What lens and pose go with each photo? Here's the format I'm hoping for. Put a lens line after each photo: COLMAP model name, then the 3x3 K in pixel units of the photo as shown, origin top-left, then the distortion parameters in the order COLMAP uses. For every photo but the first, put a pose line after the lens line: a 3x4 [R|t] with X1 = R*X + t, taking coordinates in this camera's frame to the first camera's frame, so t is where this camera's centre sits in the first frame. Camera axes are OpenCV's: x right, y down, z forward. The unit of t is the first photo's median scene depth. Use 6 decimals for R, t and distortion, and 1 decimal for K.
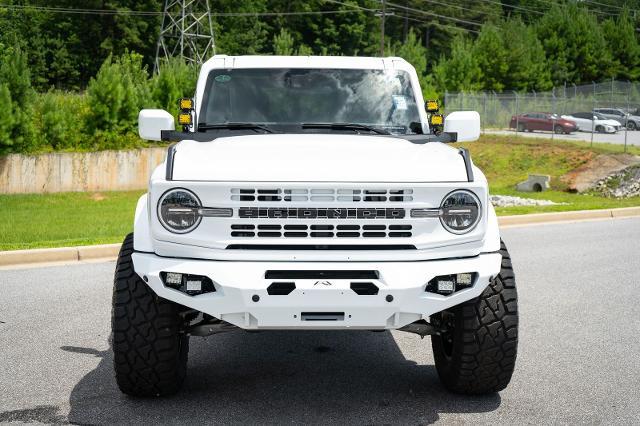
lens RADIAL K [[857.6, 0, 299.8], [0, 857.6, 249.2], [0, 0, 1]] dist [0.047351, 0.000000]
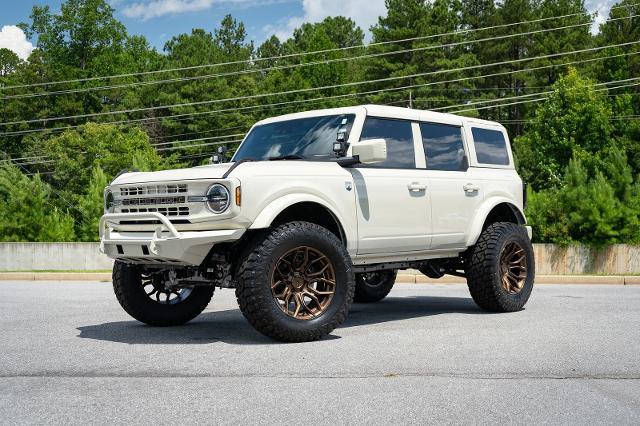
lens RADIAL K [[814.4, 0, 325.0], [0, 814.4, 231.2], [0, 0, 1]] dist [0.026936, 0.000000]
pose [[0.710322, -0.012830, -0.703760, 1.353587], [-0.086935, 0.990579, -0.105805, 0.151563], [0.698488, 0.136337, 0.702515, 0.136639]]
